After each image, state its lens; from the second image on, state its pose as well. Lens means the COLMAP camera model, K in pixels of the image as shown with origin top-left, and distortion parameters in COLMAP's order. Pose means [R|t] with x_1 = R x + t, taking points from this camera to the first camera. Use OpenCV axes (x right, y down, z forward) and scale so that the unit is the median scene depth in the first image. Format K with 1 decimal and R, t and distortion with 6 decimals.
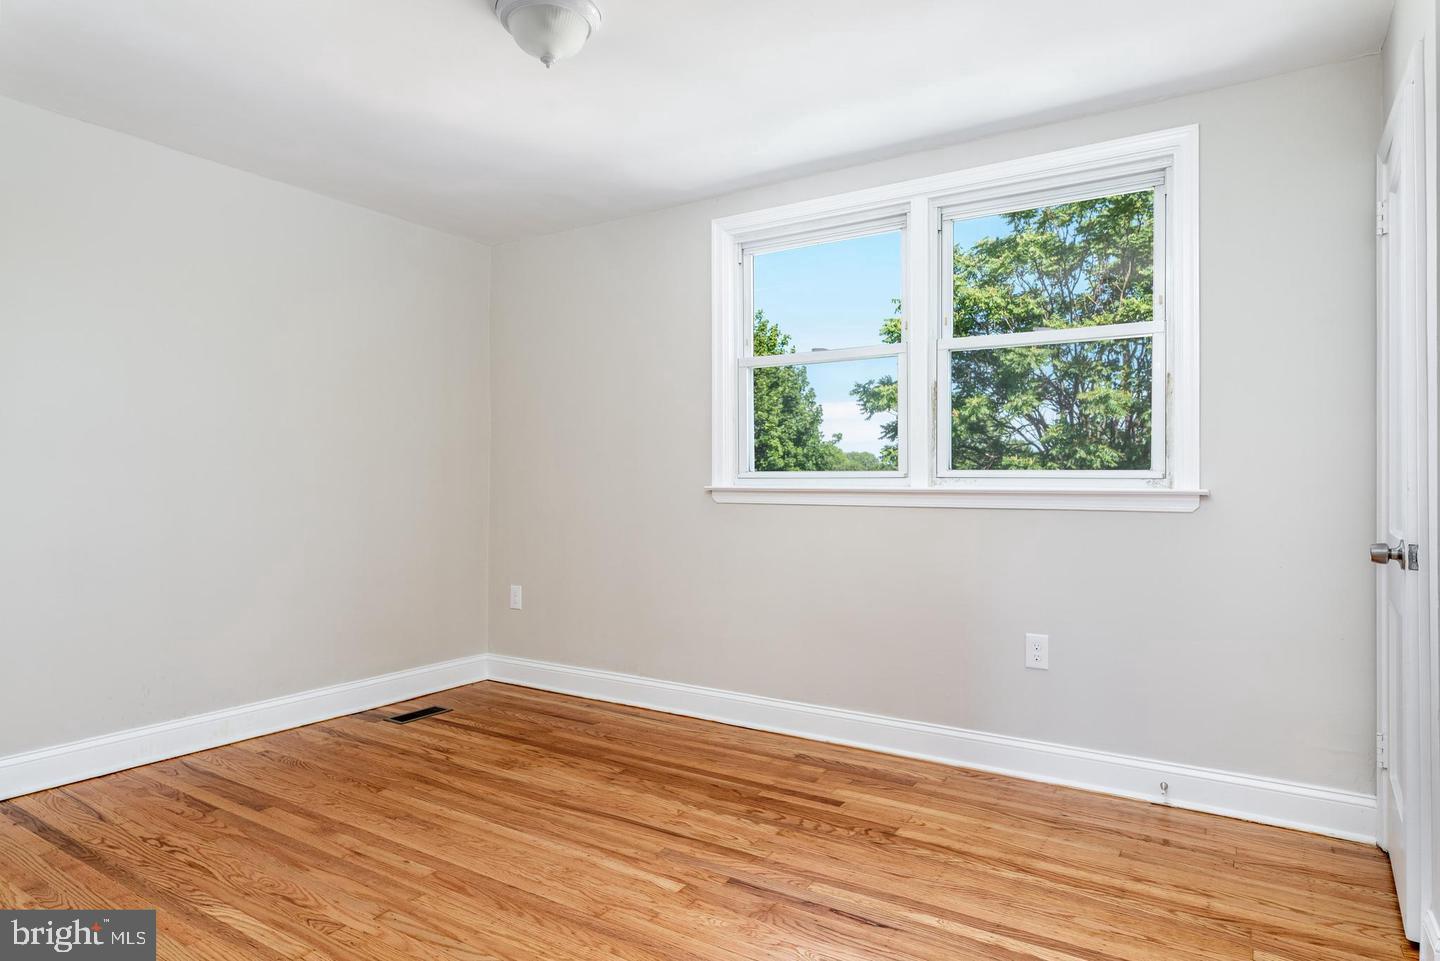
lens RADIAL K [[825.0, 0, 713.7], [0, 825.0, 479.1], [0, 0, 1]] dist [0.001574, -0.000144]
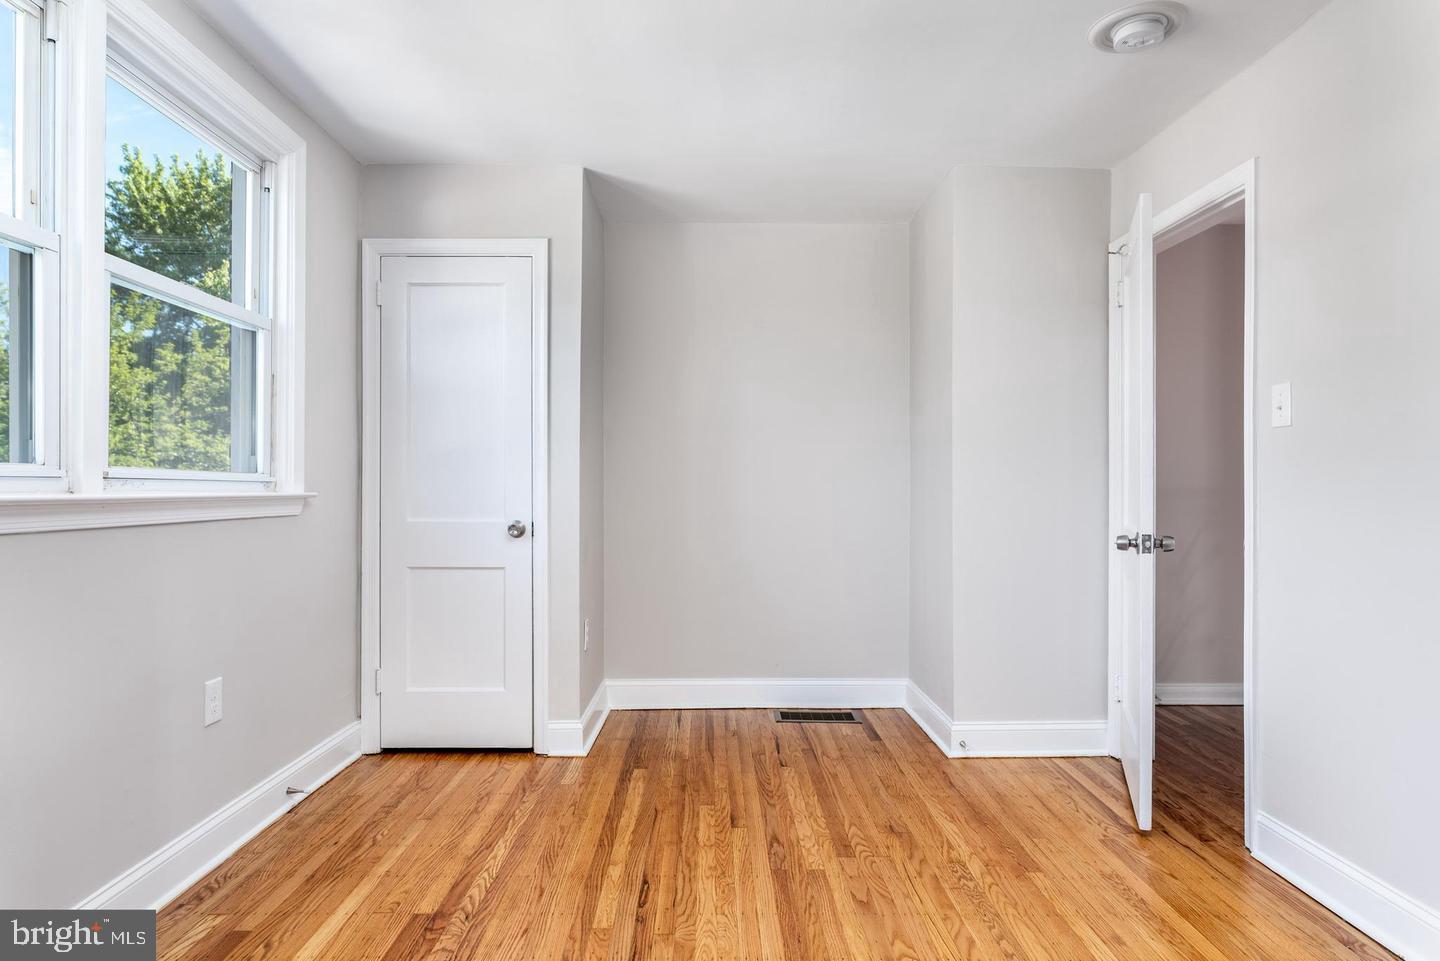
lens RADIAL K [[825.0, 0, 717.4], [0, 825.0, 484.5], [0, 0, 1]] dist [0.001574, -0.000144]
pose [[-0.540430, 0.002229, 0.841386, -0.638460], [-0.004094, 0.999978, -0.005279, 0.004477], [-0.841379, -0.006298, -0.540409, 1.226772]]
